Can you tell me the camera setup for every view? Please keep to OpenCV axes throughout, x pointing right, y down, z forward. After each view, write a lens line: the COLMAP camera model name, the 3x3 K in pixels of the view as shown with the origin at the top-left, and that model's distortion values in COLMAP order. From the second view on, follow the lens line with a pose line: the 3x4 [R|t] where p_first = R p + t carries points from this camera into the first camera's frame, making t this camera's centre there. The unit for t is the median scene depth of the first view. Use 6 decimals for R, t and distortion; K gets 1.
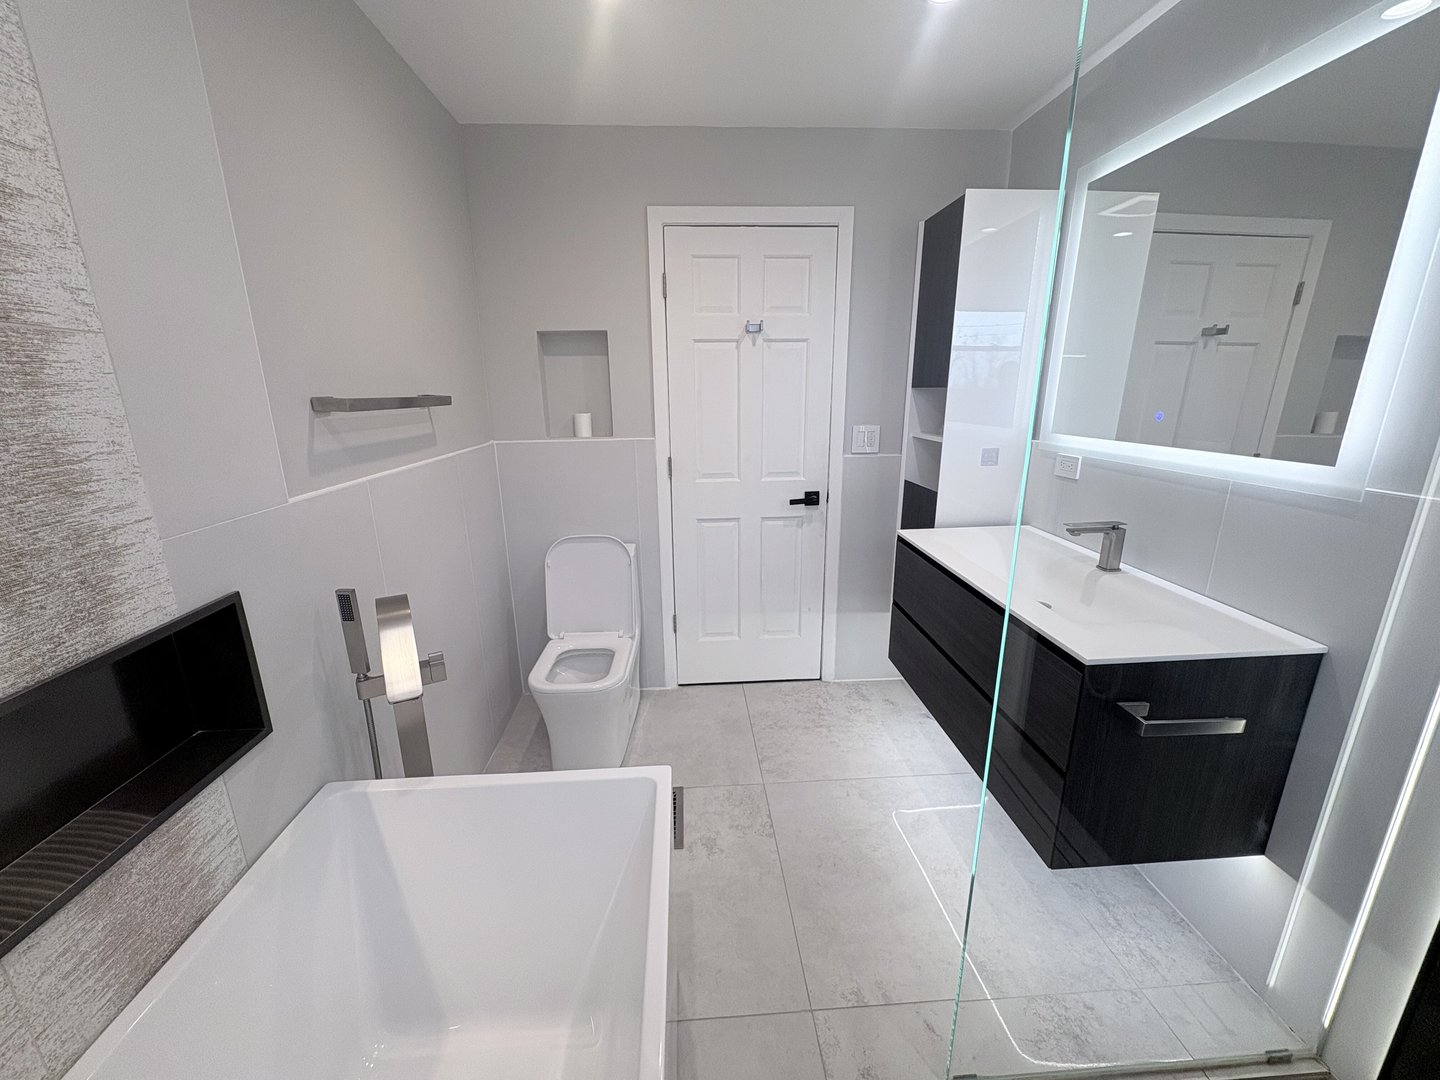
lens RADIAL K [[569.1, 0, 721.8], [0, 569.1, 537.9], [0, 0, 1]] dist [-0.000370, 0.000117]
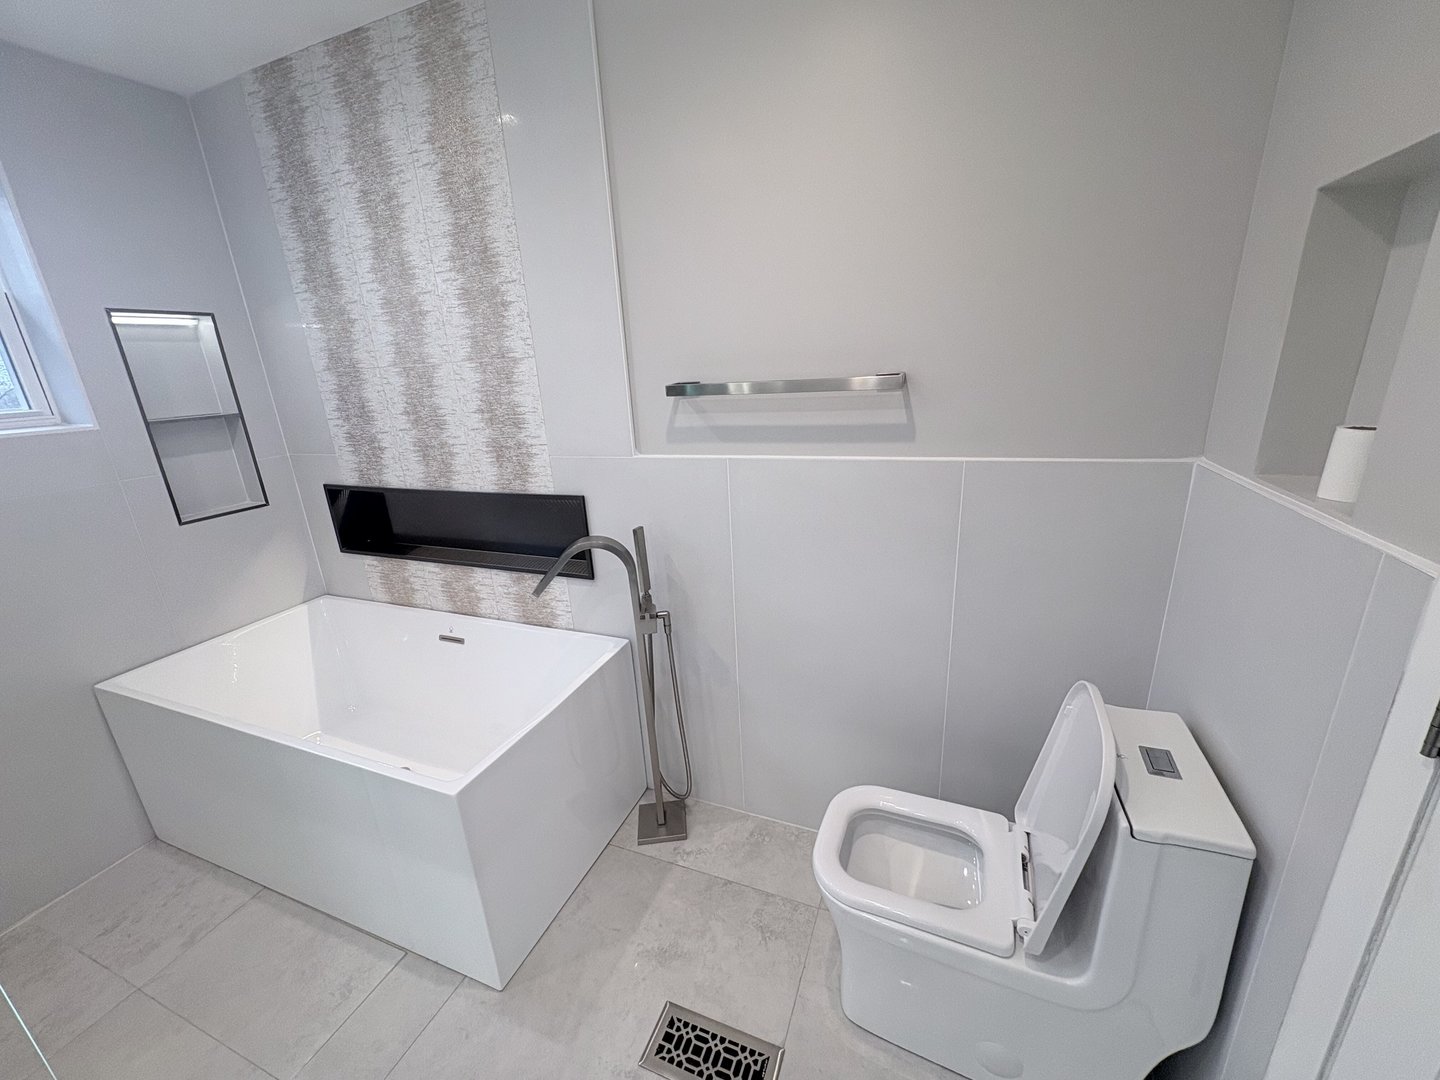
lens RADIAL K [[569.1, 0, 718.9], [0, 569.1, 542.1], [0, 0, 1]] dist [-0.000370, 0.000117]
pose [[-0.439952, 0.300582, -0.846223, 0.655162], [-0.170879, 0.897081, 0.407487, -0.739169], [0.881614, 0.323877, -0.343309, 2.622153]]
